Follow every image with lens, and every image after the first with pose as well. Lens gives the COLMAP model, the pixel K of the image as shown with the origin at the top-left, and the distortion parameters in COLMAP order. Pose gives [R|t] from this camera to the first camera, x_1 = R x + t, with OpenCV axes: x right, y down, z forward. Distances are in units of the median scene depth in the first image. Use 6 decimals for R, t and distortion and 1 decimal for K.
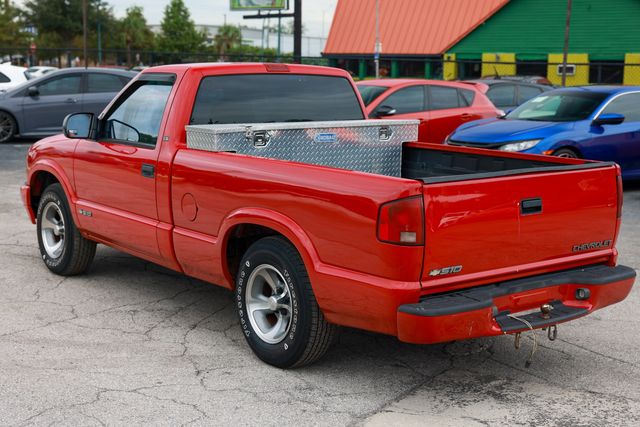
lens RADIAL K [[1001.7, 0, 277.9], [0, 1001.7, 220.6], [0, 0, 1]] dist [0.086639, 0.000000]
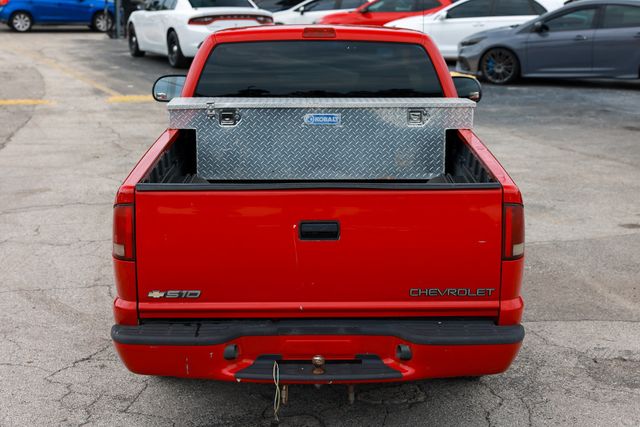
lens RADIAL K [[1078.7, 0, 313.8], [0, 1078.7, 216.2], [0, 0, 1]] dist [0.167194, 0.000000]
pose [[0.802401, 0.119872, -0.584623, 0.624818], [-0.085893, 0.992617, 0.085638, -0.082808], [0.590572, -0.018501, 0.806773, 0.257376]]
